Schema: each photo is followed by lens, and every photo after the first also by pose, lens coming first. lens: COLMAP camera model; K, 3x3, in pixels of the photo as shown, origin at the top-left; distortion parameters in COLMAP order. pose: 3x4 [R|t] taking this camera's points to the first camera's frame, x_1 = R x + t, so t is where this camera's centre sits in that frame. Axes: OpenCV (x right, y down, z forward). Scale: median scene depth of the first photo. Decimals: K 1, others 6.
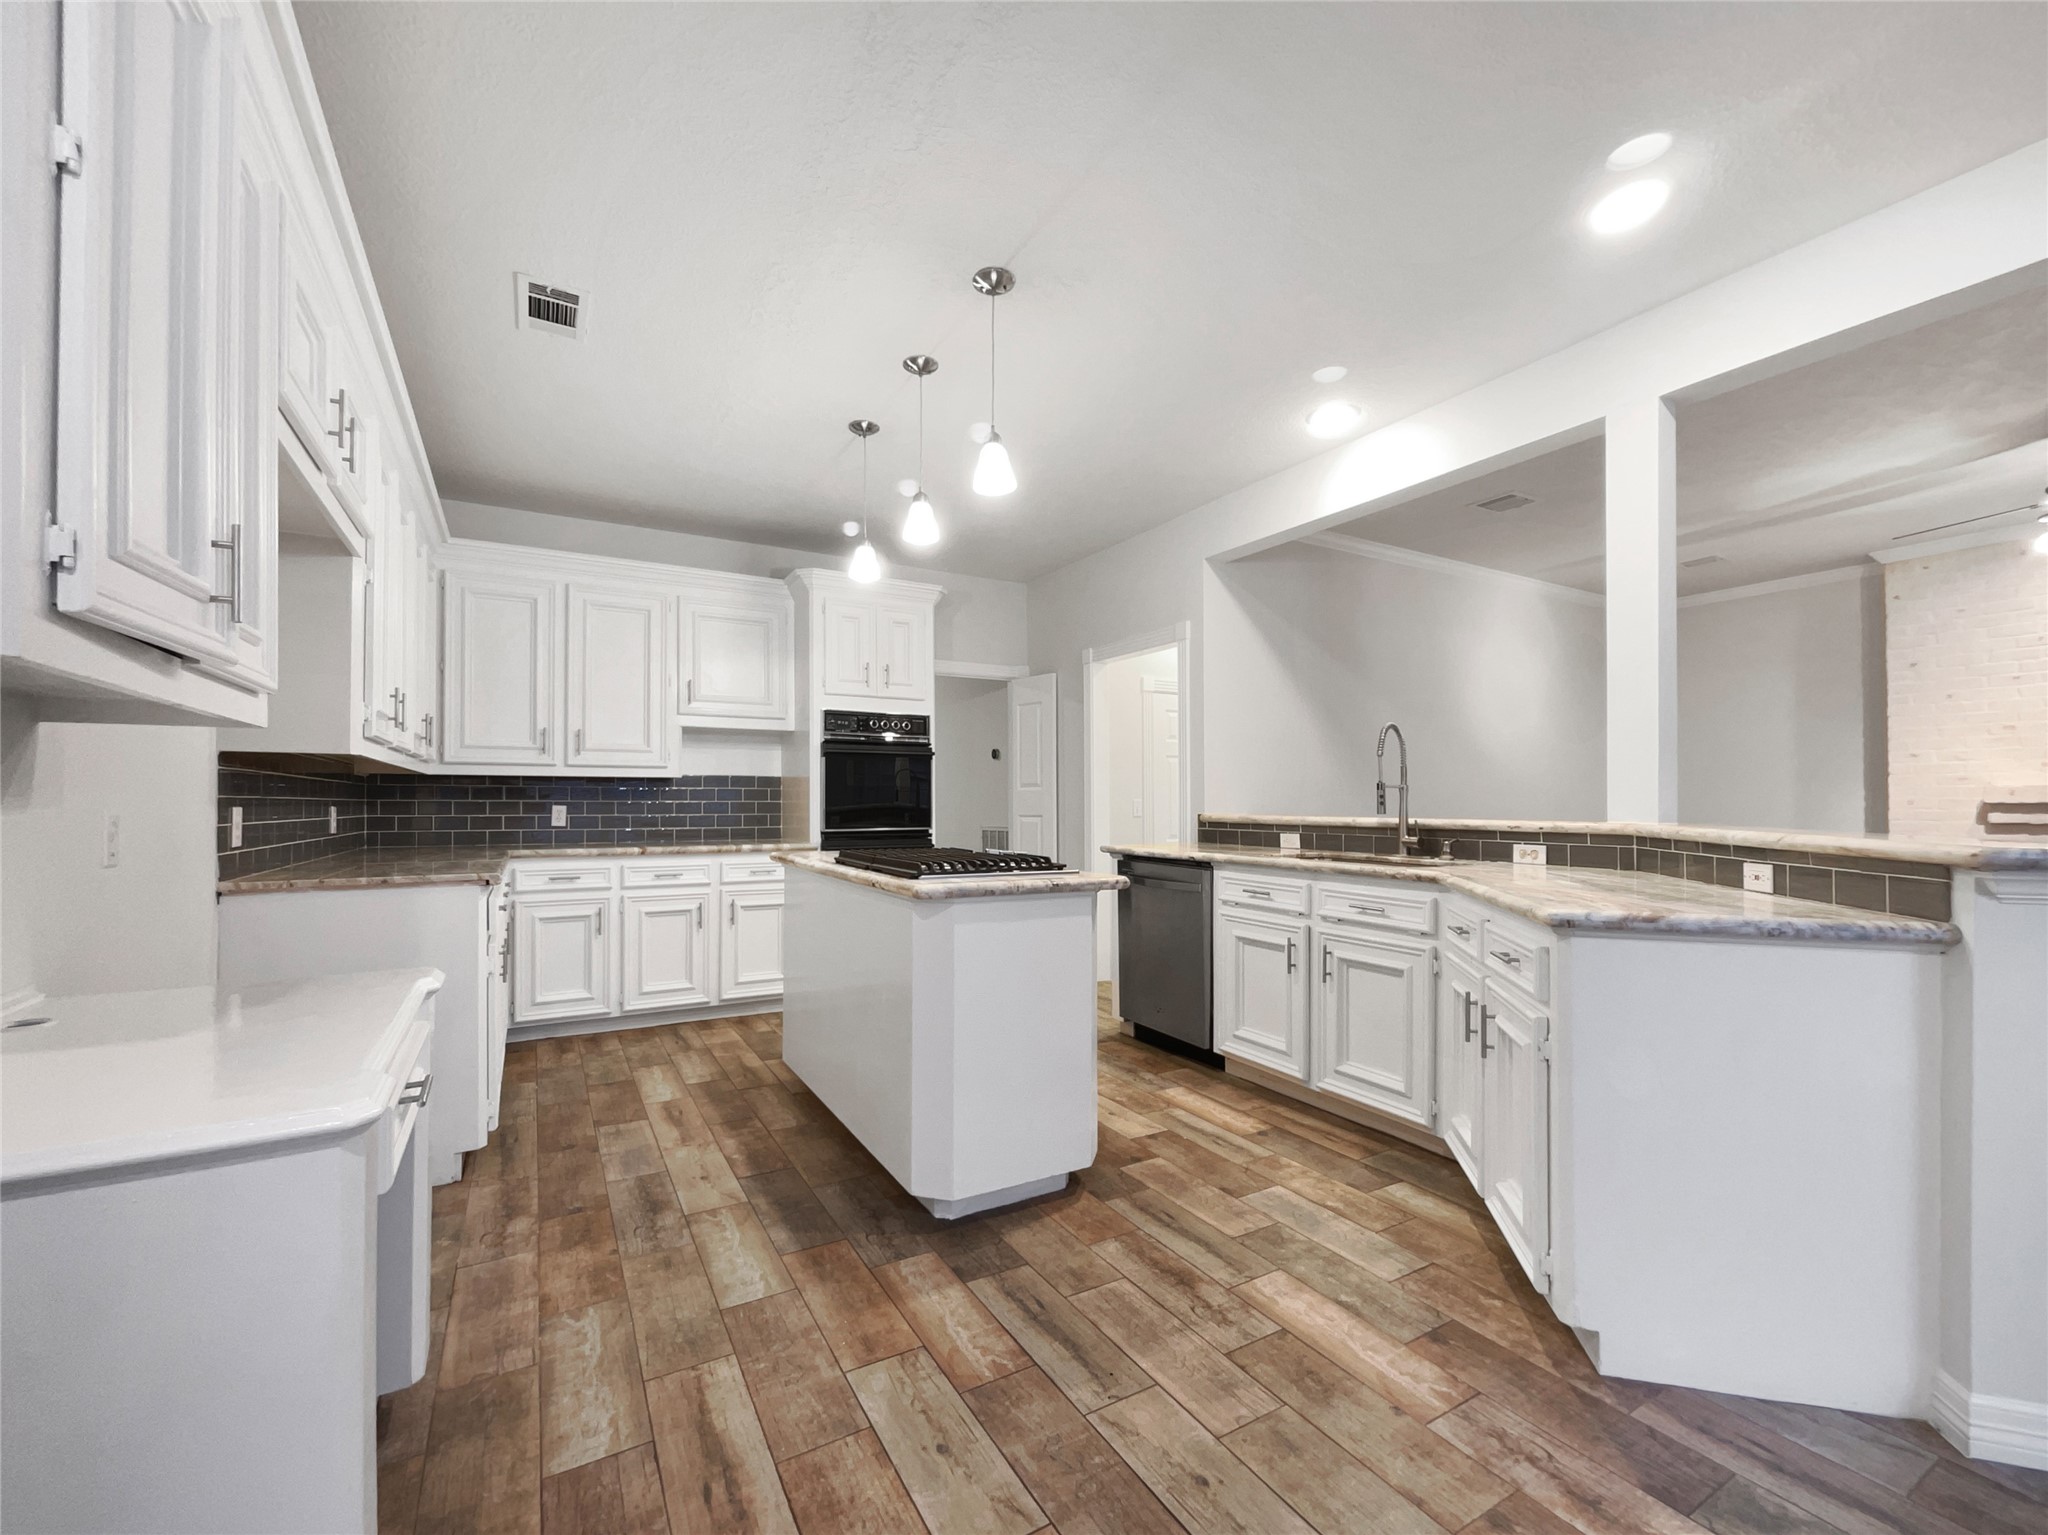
lens RADIAL K [[833.8, 0, 1014.6], [0, 833.8, 784.0], [0, 0, 1]] dist [0.001799, 0.000190]
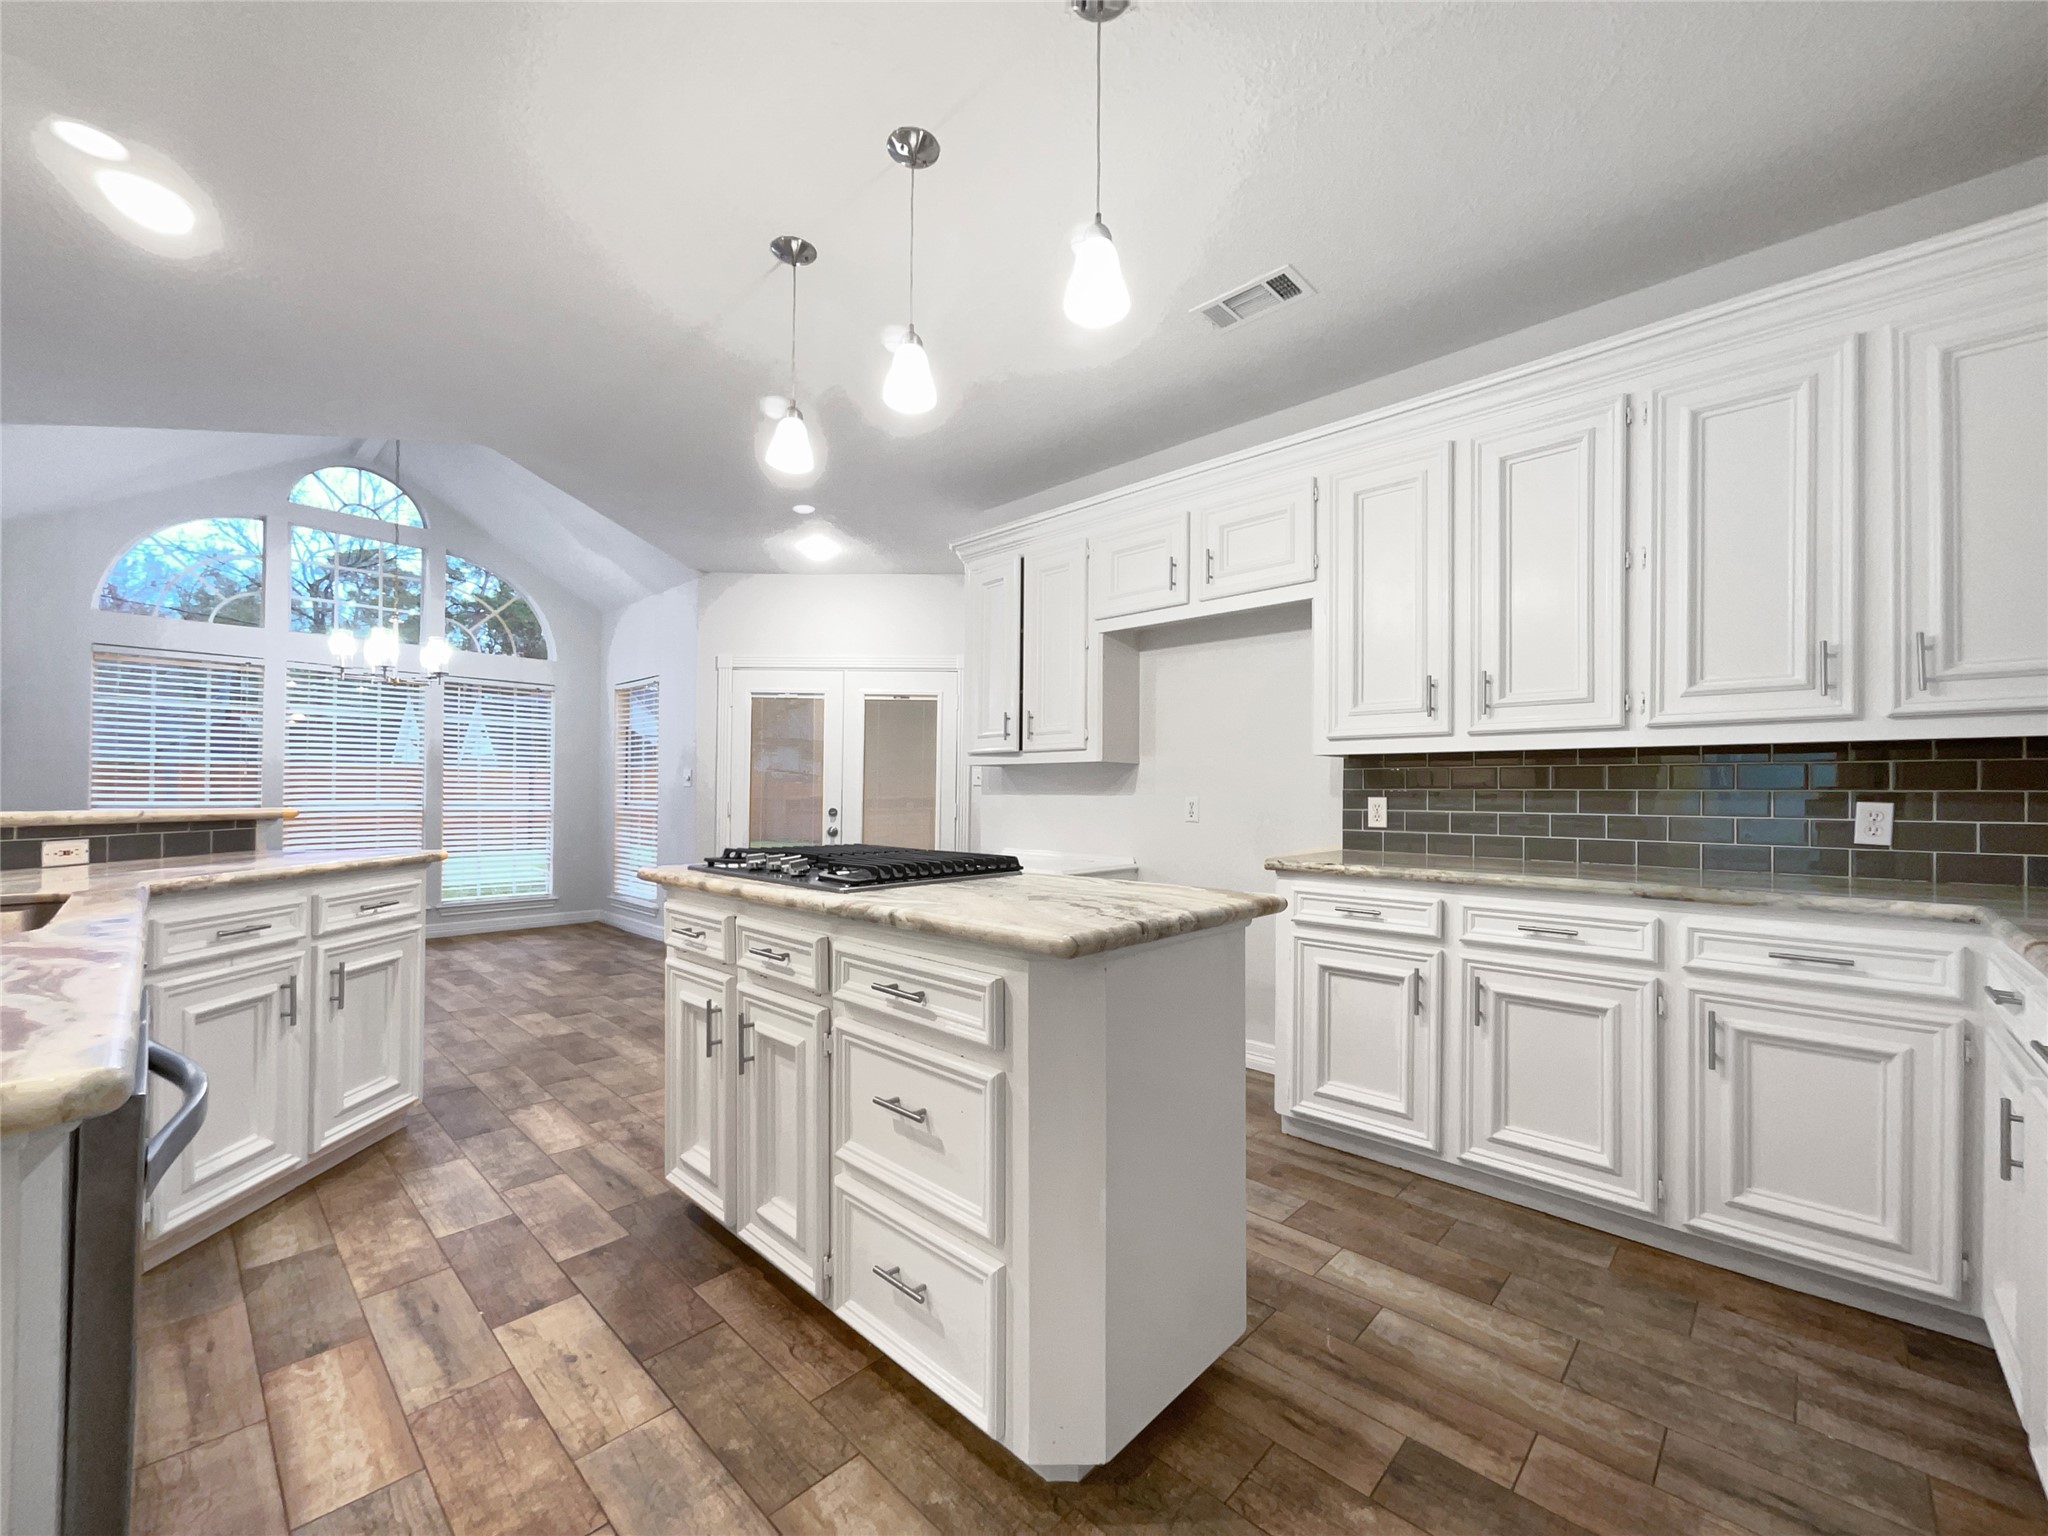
lens RADIAL K [[833.8, 0, 1014.6], [0, 833.8, 784.5], [0, 0, 1]] dist [0.001799, 0.000190]
pose [[-0.962446, -0.008751, -0.271333, -0.013023], [0.000306, 0.999445, -0.033319, 0.045467], [0.271474, -0.032151, -0.961909, 1.877603]]
